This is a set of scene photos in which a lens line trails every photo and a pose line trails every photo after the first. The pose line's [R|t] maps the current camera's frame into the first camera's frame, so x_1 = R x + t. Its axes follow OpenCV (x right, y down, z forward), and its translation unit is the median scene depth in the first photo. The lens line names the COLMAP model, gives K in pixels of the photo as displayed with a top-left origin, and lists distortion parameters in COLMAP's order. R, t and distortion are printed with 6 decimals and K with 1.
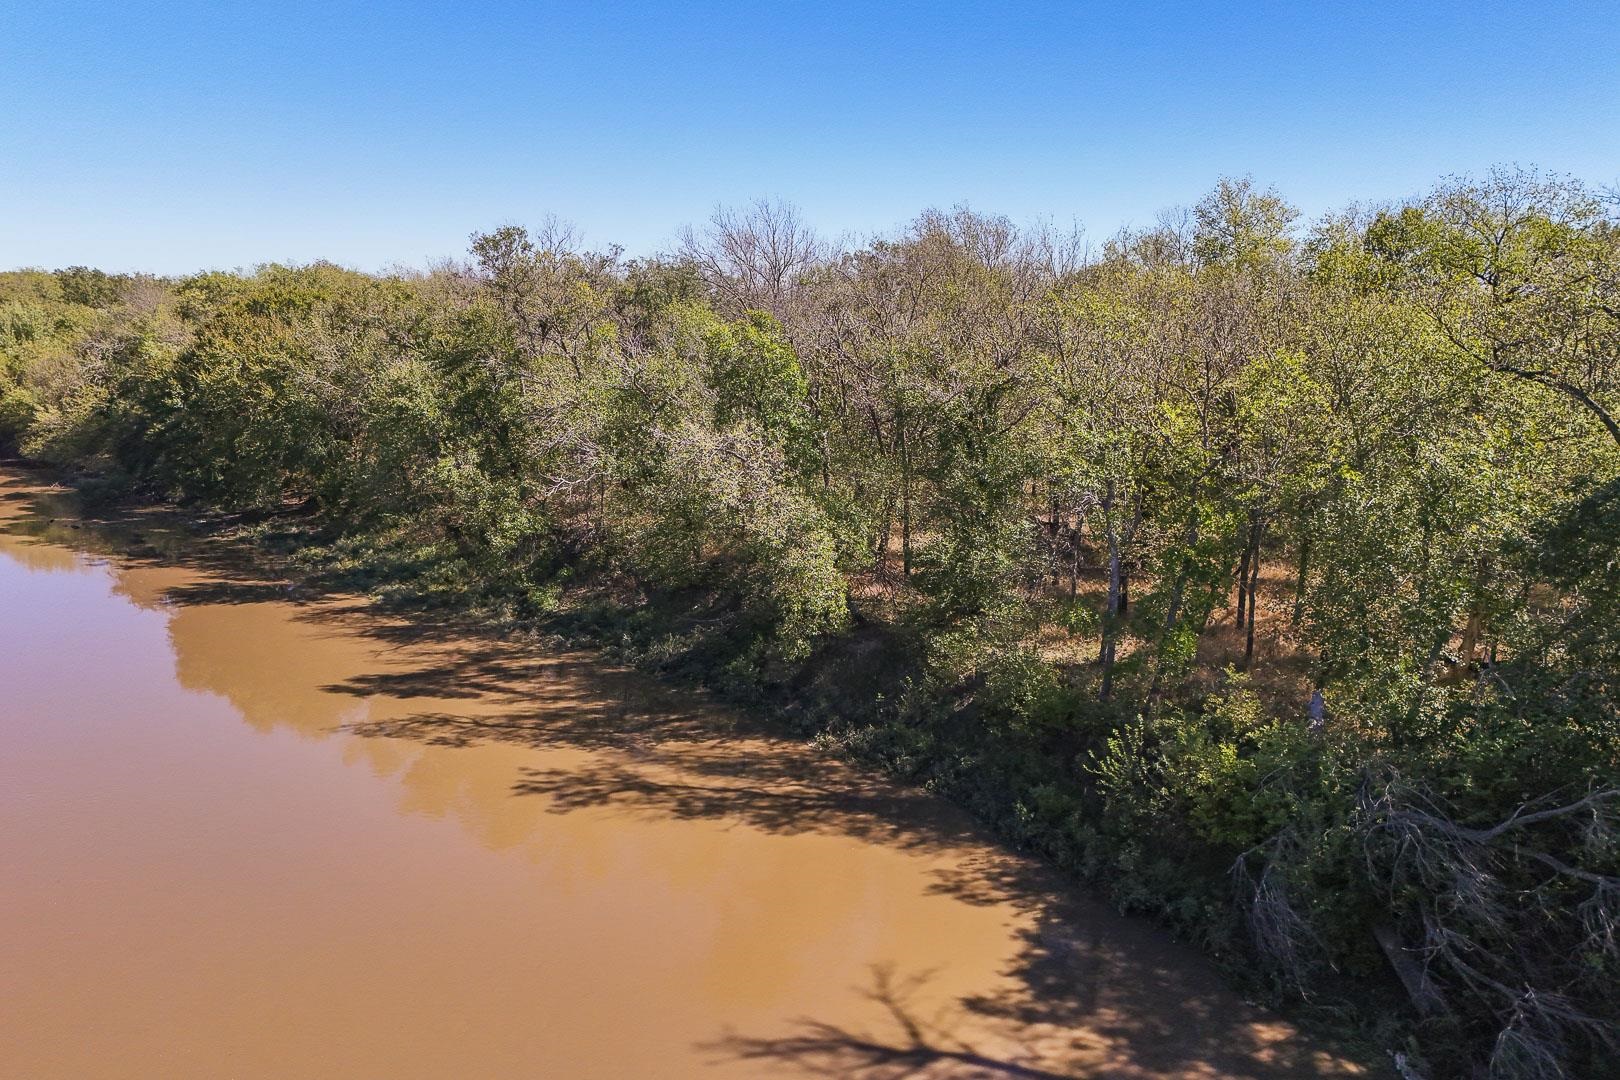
lens RADIAL K [[1192.4, 0, 812.3], [0, 1192.4, 547.2], [0, 0, 1]] dist [0.077127, -0.079778]
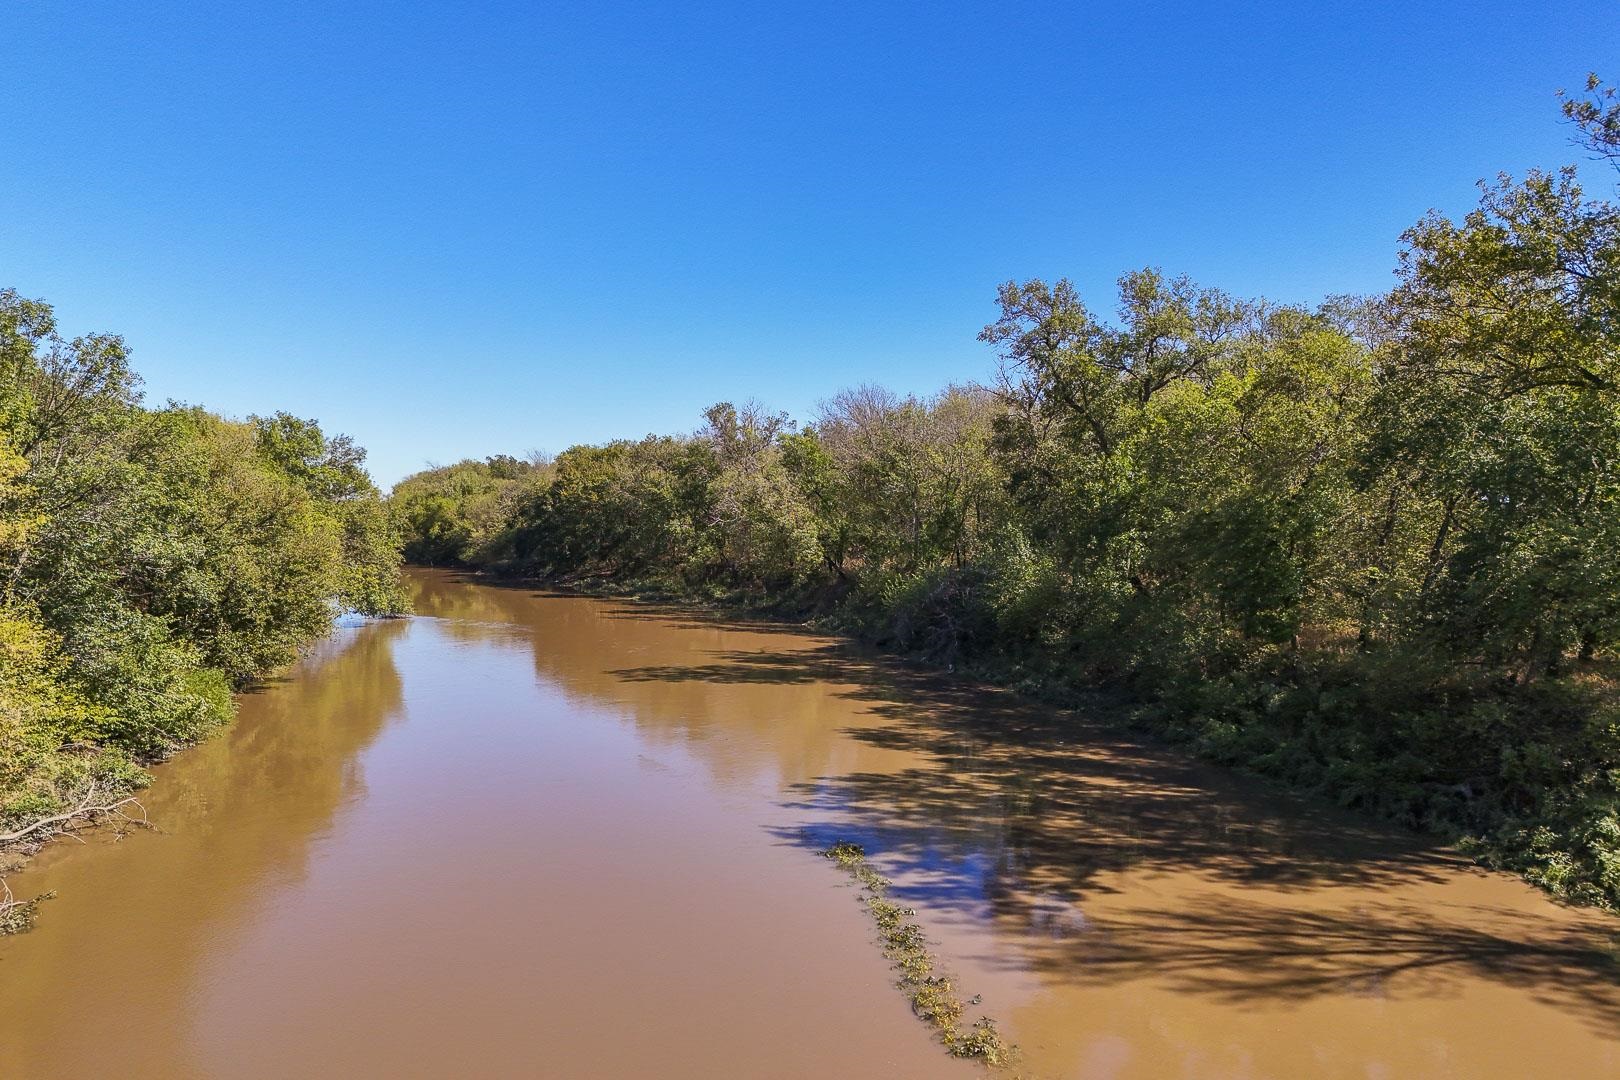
lens RADIAL K [[1192.4, 0, 812.3], [0, 1192.4, 547.2], [0, 0, 1]] dist [0.077127, -0.079778]
pose [[0.963669, 0.006898, -0.267009, 0.332844], [-0.053183, 0.984605, -0.166506, 0.221698], [0.261750, 0.174657, 0.949201, -0.583743]]
